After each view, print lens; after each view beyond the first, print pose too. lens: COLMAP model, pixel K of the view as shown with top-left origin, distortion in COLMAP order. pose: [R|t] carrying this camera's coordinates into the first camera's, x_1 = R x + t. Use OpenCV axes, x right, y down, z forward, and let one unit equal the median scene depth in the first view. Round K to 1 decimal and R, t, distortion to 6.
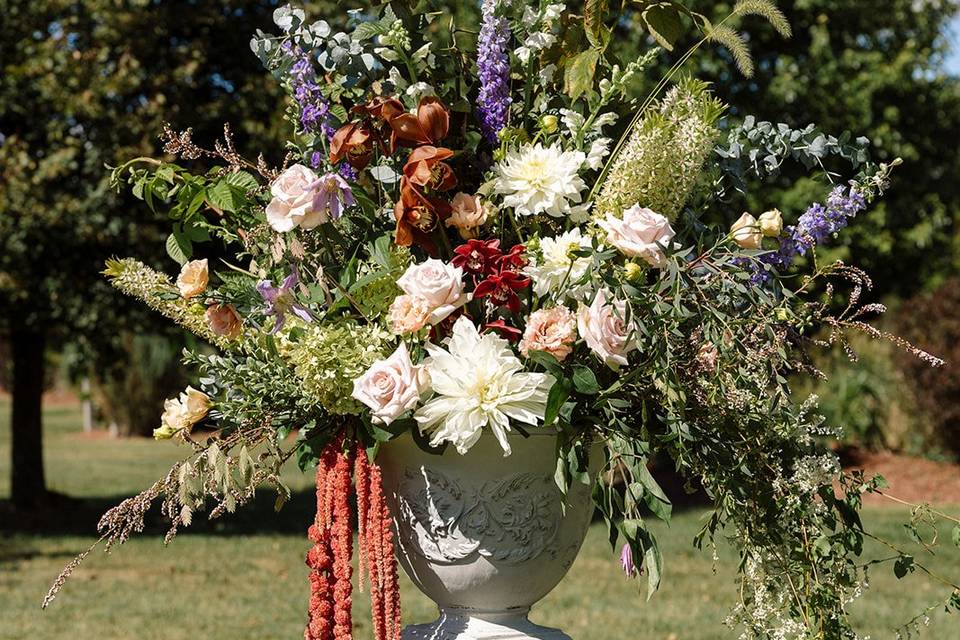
lens RADIAL K [[2370.2, 0, 479.3], [0, 2370.2, 324.7], [0, 0, 1]] dist [0.149478, 0.000000]
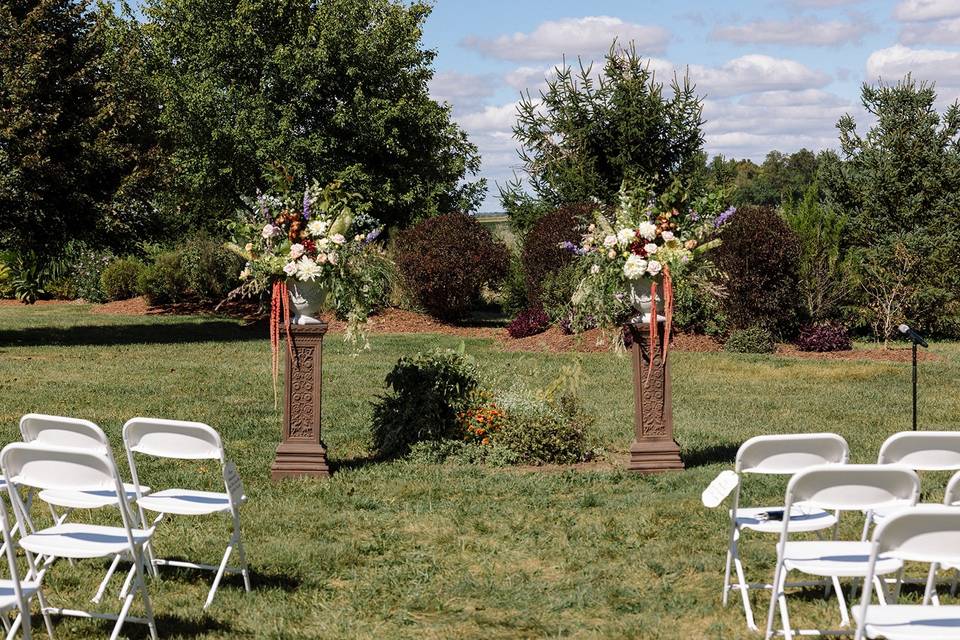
lens RADIAL K [[2025.6, 0, 477.7], [0, 2025.6, 311.1], [0, 0, 1]] dist [0.062278, 0.000000]
pose [[0.978335, 0.001420, 0.207023, -0.533417], [-0.010128, 0.999108, 0.041006, -0.064850], [-0.206780, -0.042215, 0.977476, -3.290612]]
